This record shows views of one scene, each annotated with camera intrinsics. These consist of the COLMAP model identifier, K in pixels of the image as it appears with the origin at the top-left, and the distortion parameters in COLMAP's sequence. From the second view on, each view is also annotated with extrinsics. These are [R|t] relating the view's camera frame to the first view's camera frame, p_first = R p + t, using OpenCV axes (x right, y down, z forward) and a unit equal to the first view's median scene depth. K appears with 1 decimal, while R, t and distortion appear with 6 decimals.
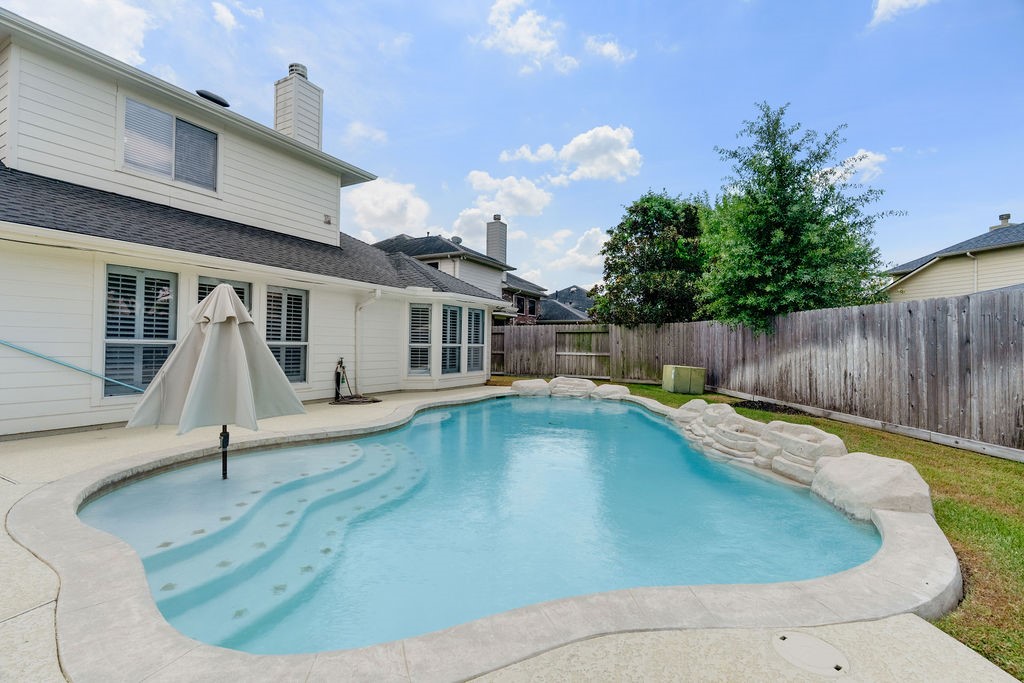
lens RADIAL K [[451.1, 0, 512.9], [0, 451.1, 340.0], [0, 0, 1]] dist [0.001843, -0.001401]
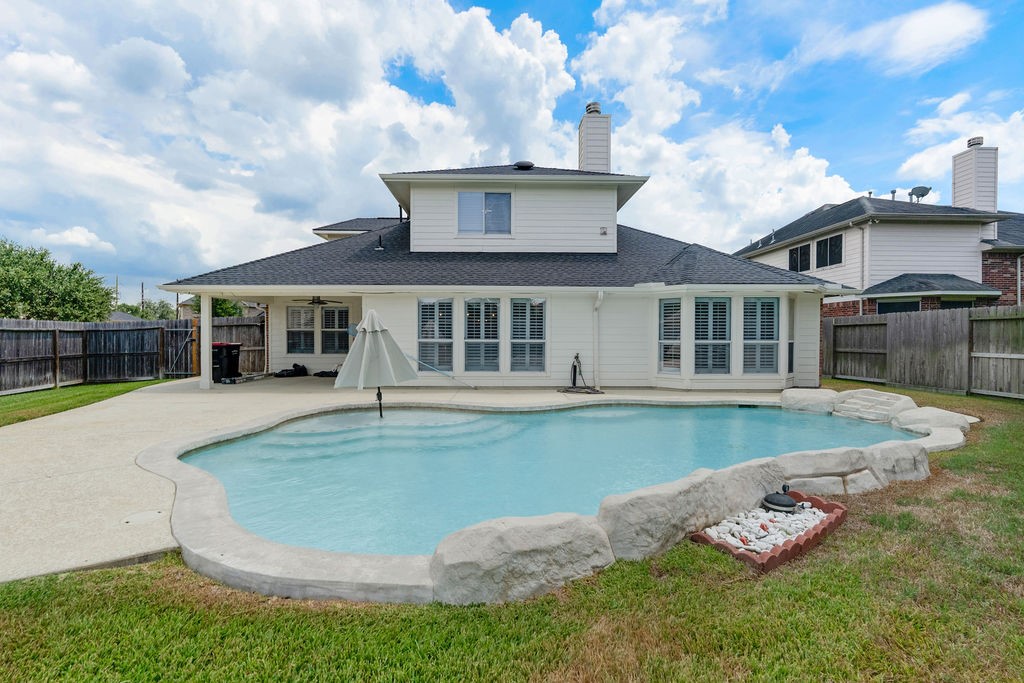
lens RADIAL K [[451.1, 0, 496.1], [0, 451.1, 346.0], [0, 0, 1]] dist [0.001843, -0.001401]
pose [[0.483357, 0.000775, -0.875423, 0.444790], [0.012532, 0.999891, 0.007804, 0.007892], [0.875334, -0.014743, 0.483295, 0.216630]]
